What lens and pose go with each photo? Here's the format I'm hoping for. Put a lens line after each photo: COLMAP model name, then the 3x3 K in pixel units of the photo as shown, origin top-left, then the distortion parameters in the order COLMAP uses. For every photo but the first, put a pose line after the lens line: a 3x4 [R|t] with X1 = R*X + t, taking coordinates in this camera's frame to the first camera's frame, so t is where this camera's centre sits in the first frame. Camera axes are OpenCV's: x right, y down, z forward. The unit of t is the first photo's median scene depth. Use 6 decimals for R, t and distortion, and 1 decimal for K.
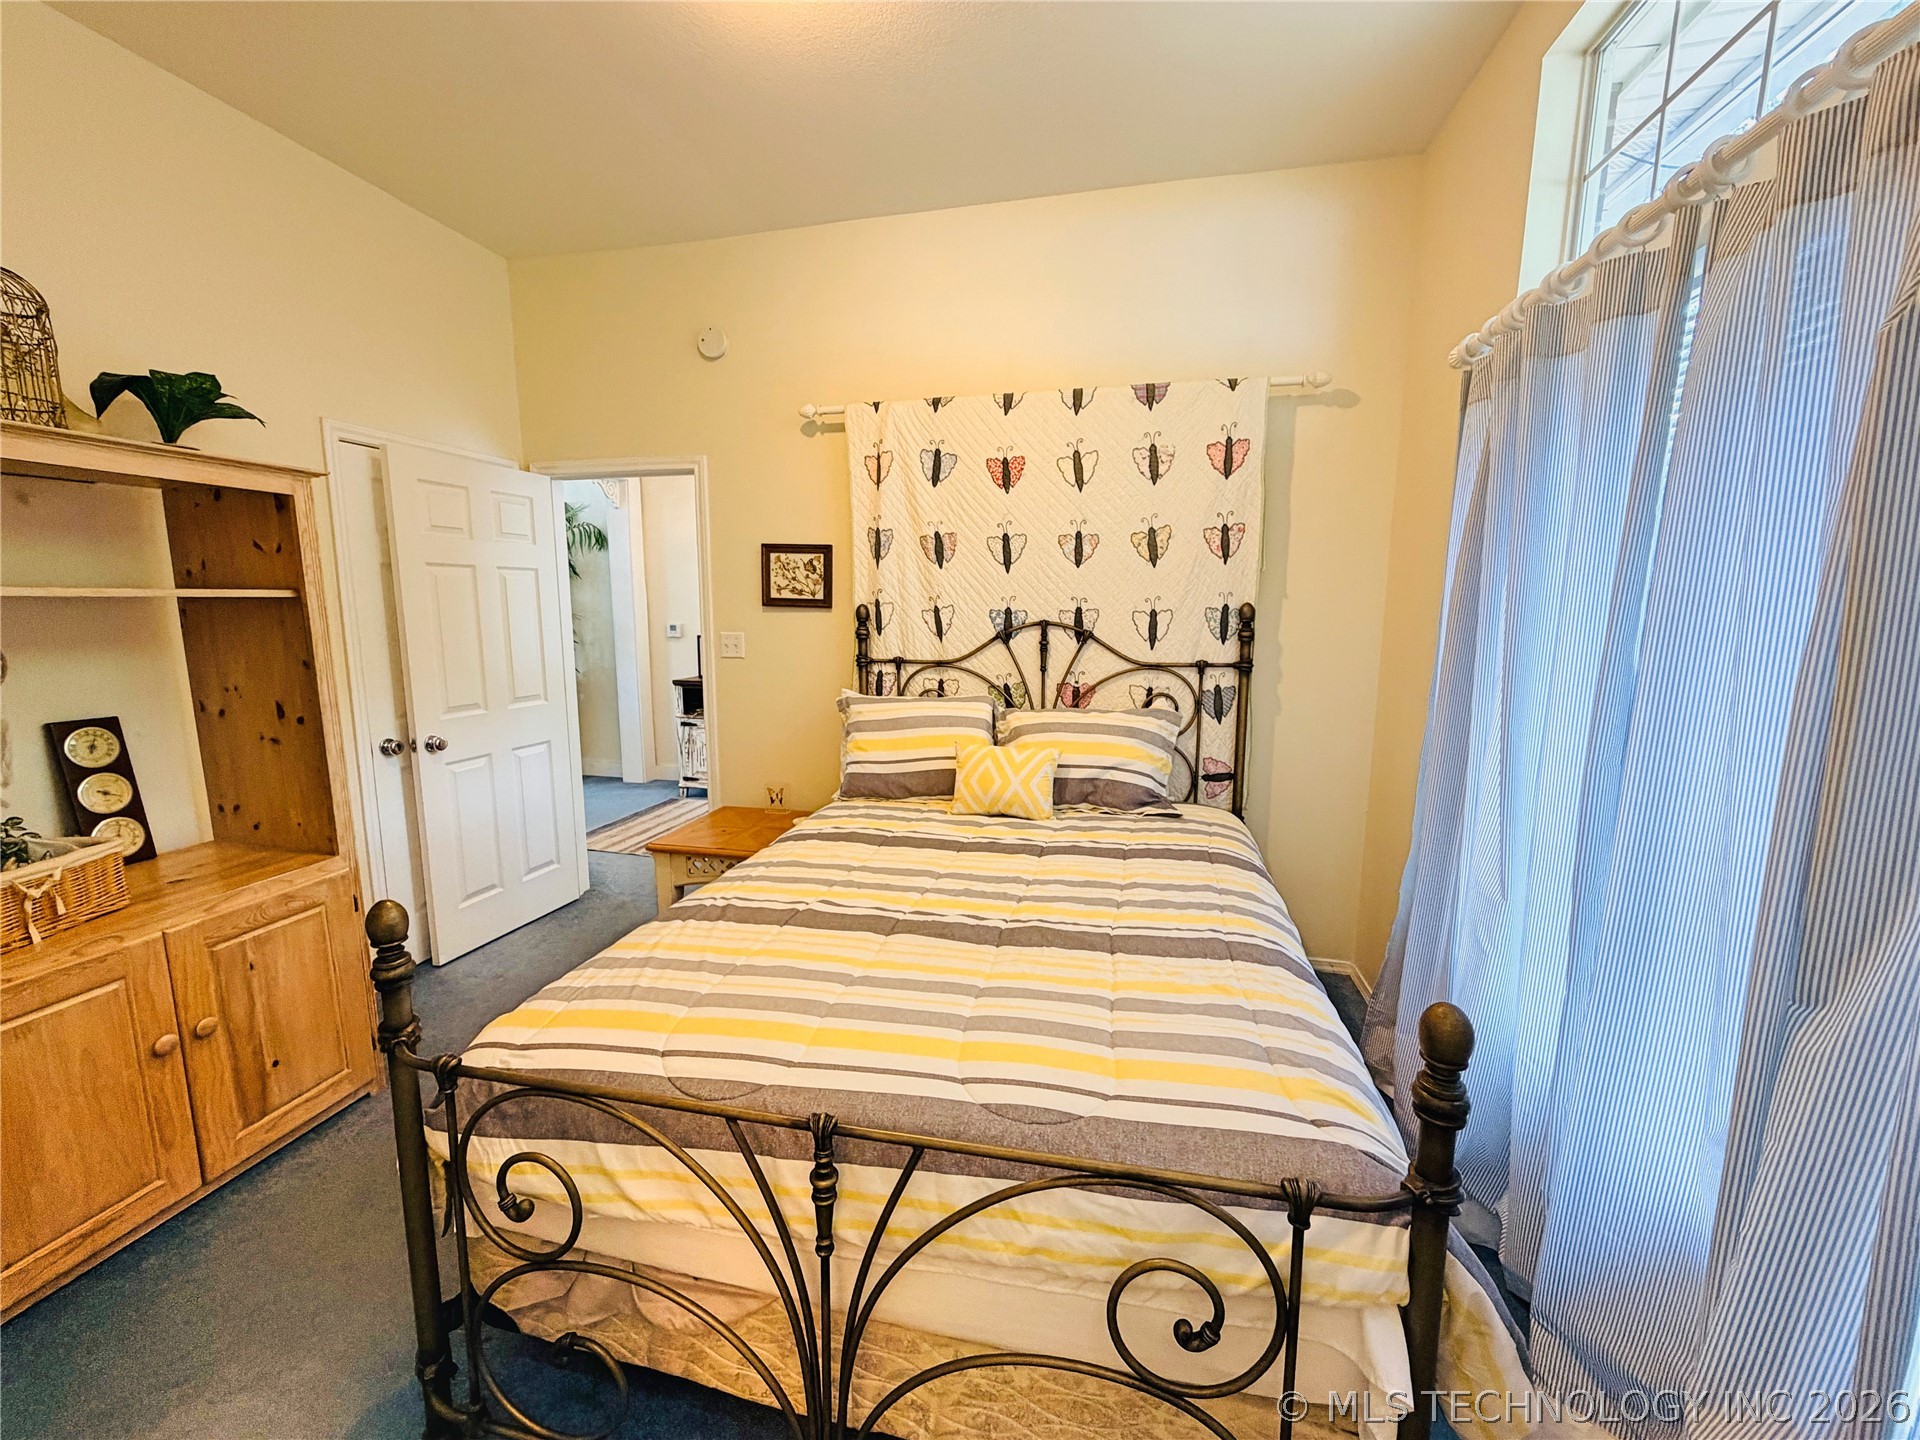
lens RADIAL K [[769.2, 0, 947.6], [0, 769.2, 718.3], [0, 0, 1]] dist [0.003725, 0.000741]
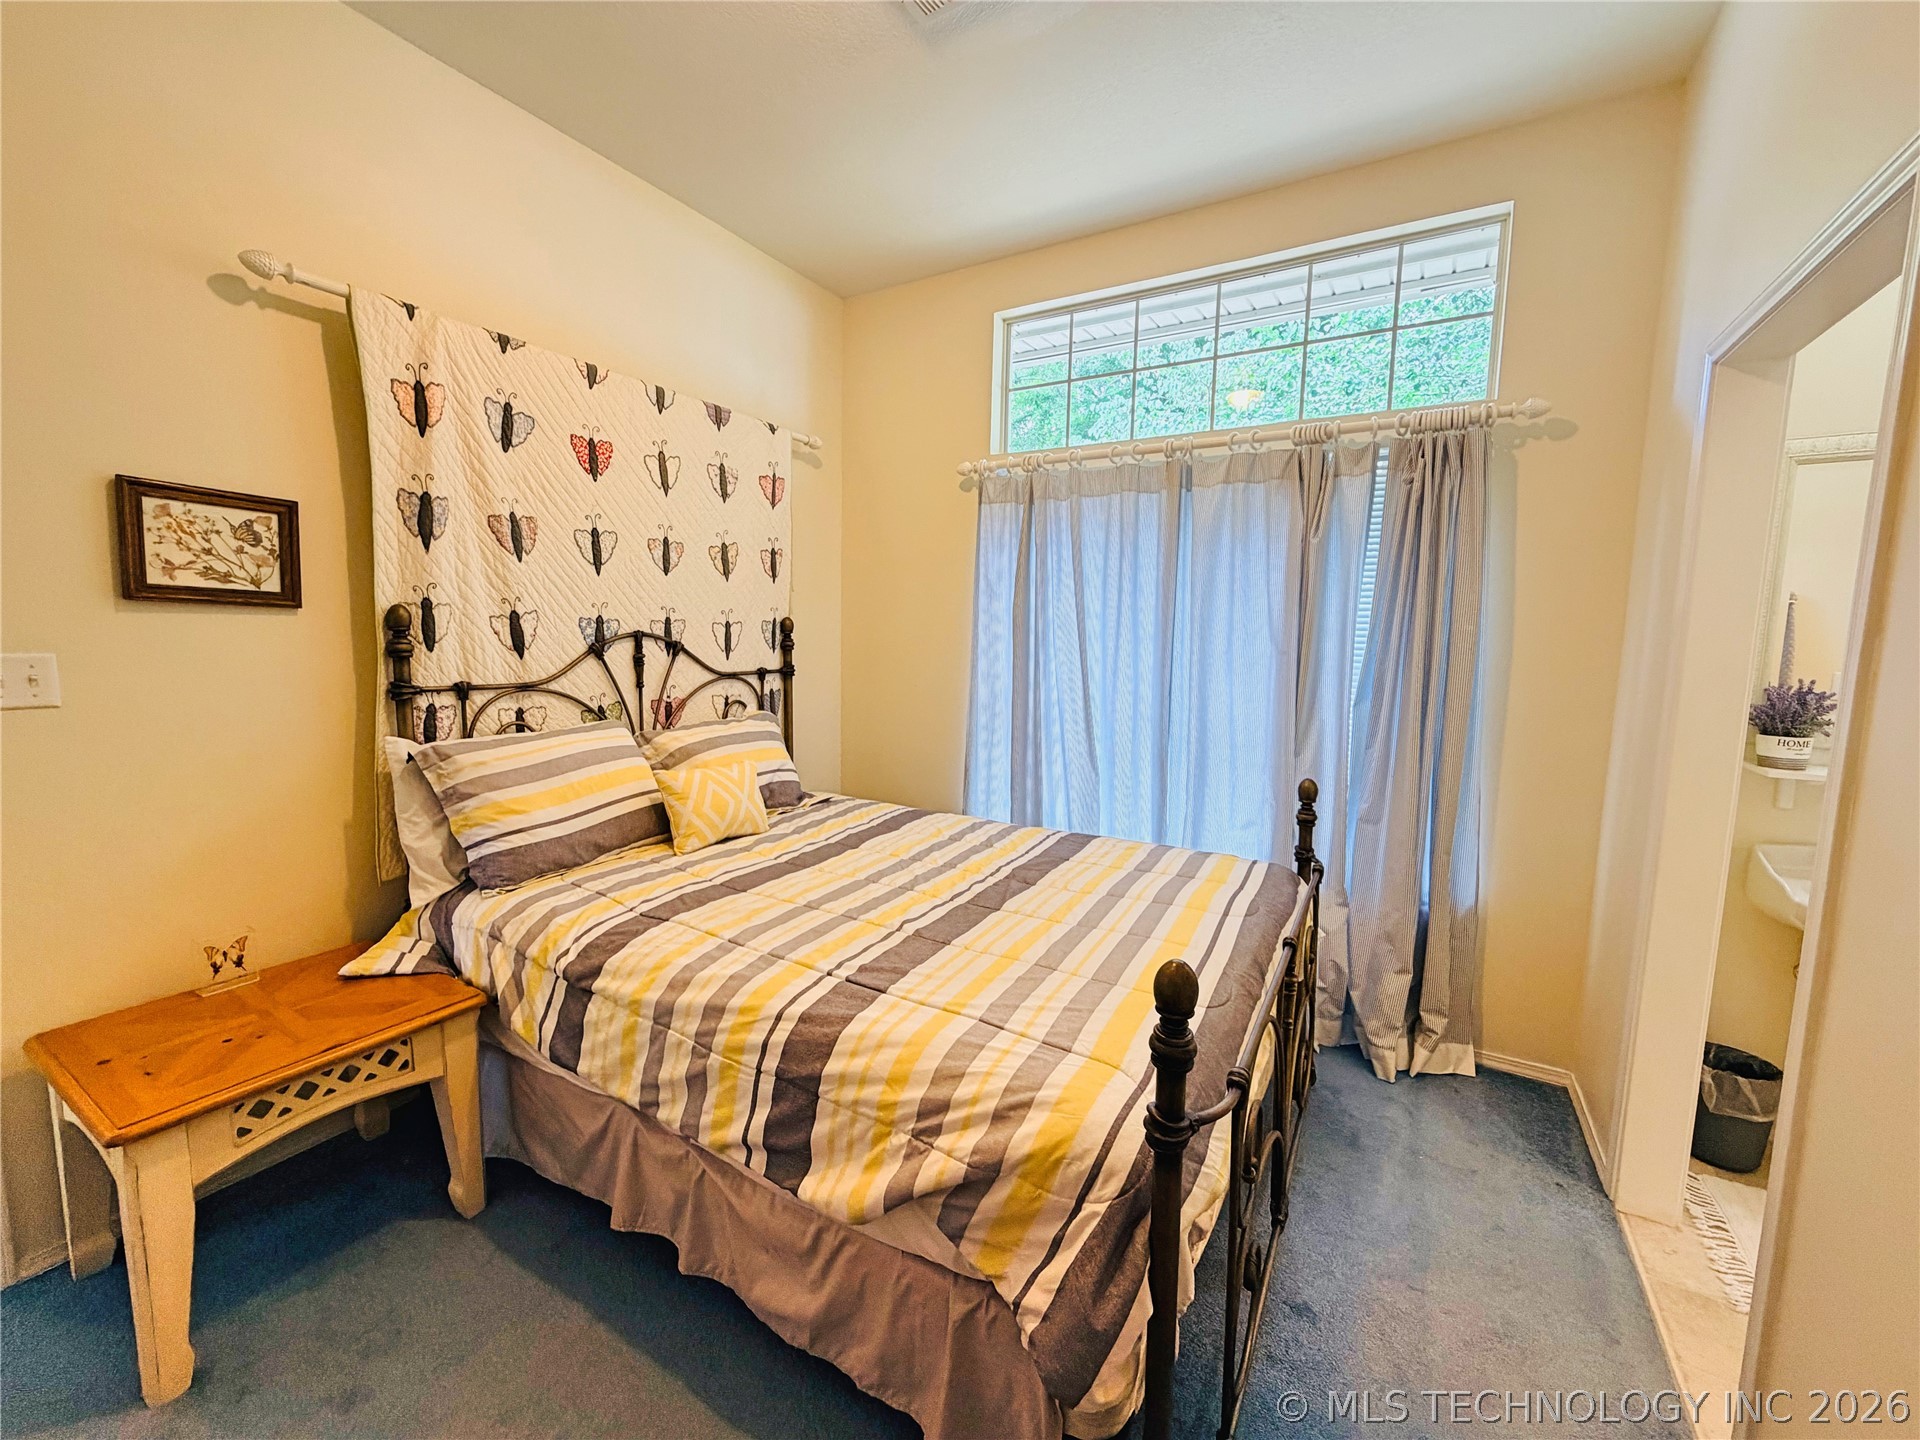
lens RADIAL K [[769.2, 0, 953.8], [0, 769.2, 715.4], [0, 0, 1]] dist [0.003725, 0.000741]
pose [[0.312720, -0.095968, 0.944985, -0.616320], [0.124425, 0.990449, 0.059410, -0.037448], [-0.941660, 0.099001, 0.321674, 0.375327]]
